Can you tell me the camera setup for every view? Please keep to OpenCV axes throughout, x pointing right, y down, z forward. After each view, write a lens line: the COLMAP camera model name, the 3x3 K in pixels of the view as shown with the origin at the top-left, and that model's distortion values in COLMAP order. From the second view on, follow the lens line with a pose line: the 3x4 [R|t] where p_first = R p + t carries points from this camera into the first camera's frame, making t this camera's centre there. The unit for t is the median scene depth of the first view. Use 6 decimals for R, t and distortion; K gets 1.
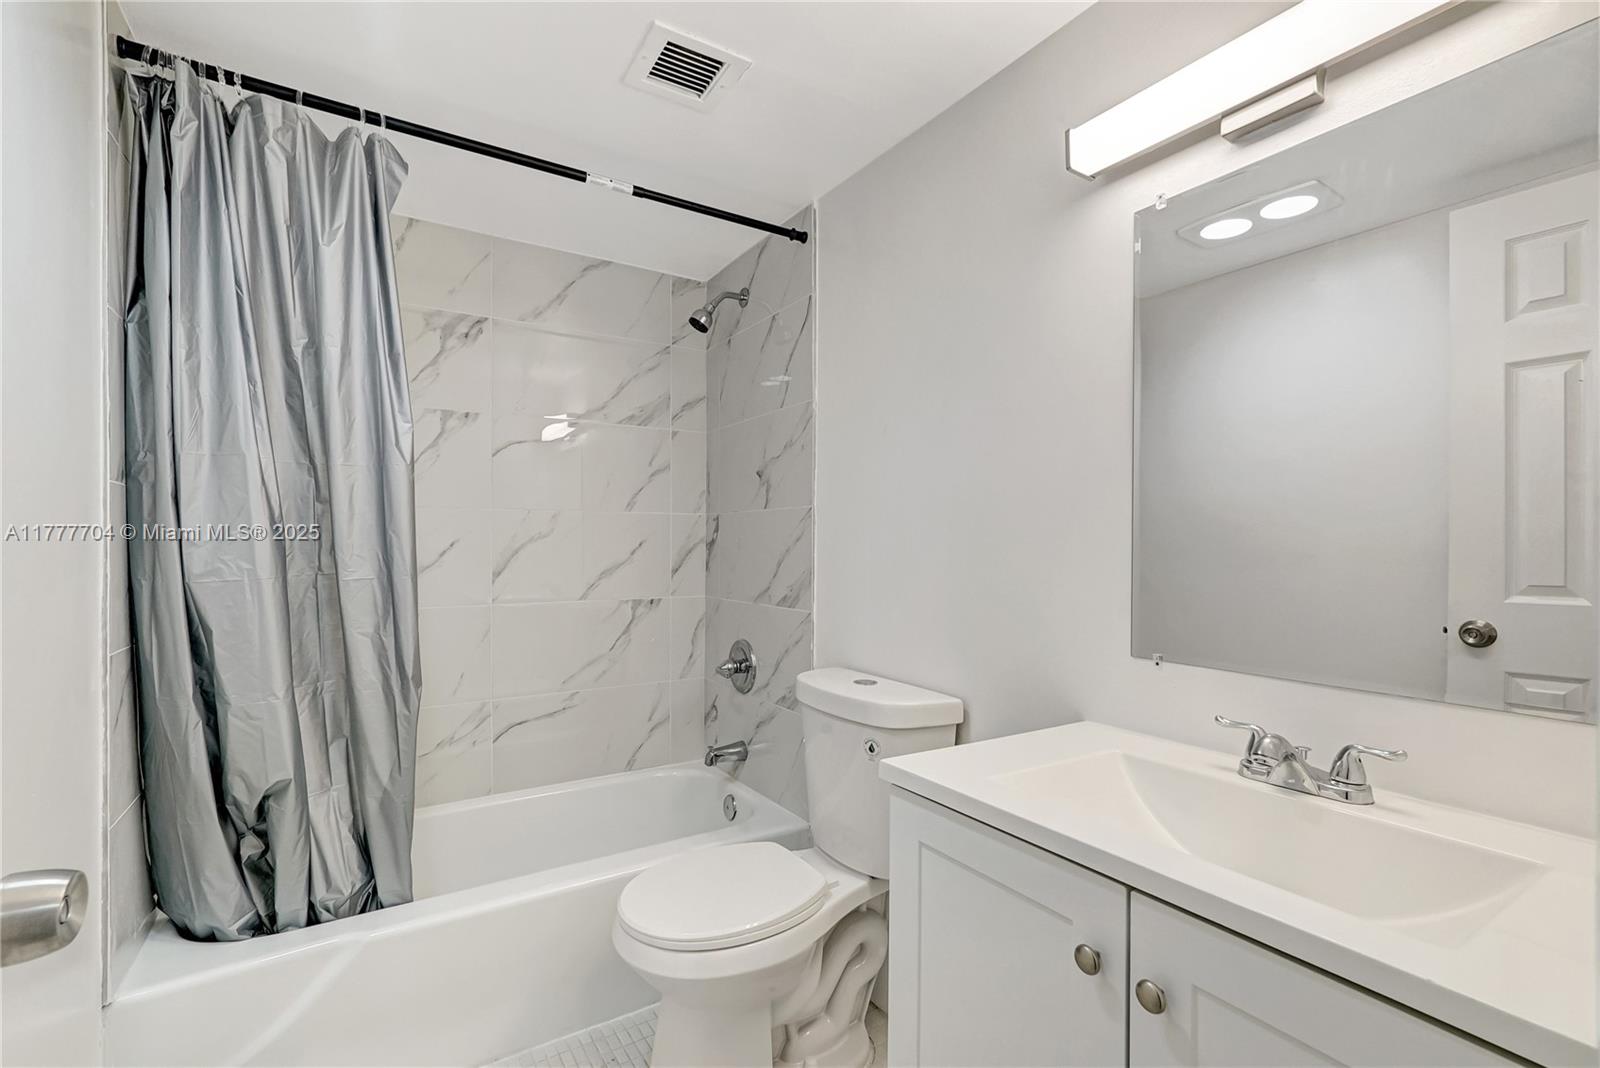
lens RADIAL K [[717.9, 0, 797.0], [0, 717.9, 536.7], [0, 0, 1]] dist [-0.009833, 0.005743]
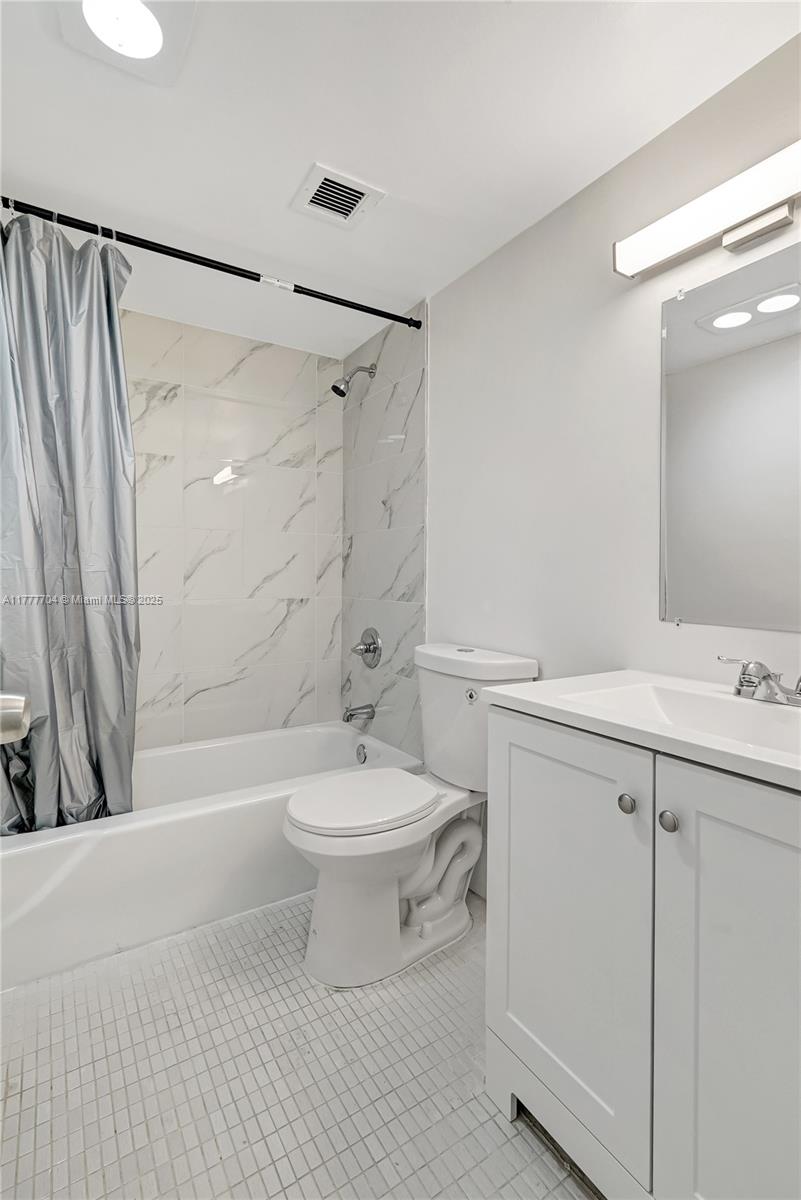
lens RADIAL K [[574.4, 0, 403.3], [0, 574.4, 576.5], [0, 0, 1]] dist [-0.004533, 0.001963]
pose [[0.999970, 0.000464, 0.007682, -0.034223], [-0.000474, 0.999999, 0.001310, 0.066500], [-0.007681, -0.001314, 0.999970, -0.095435]]
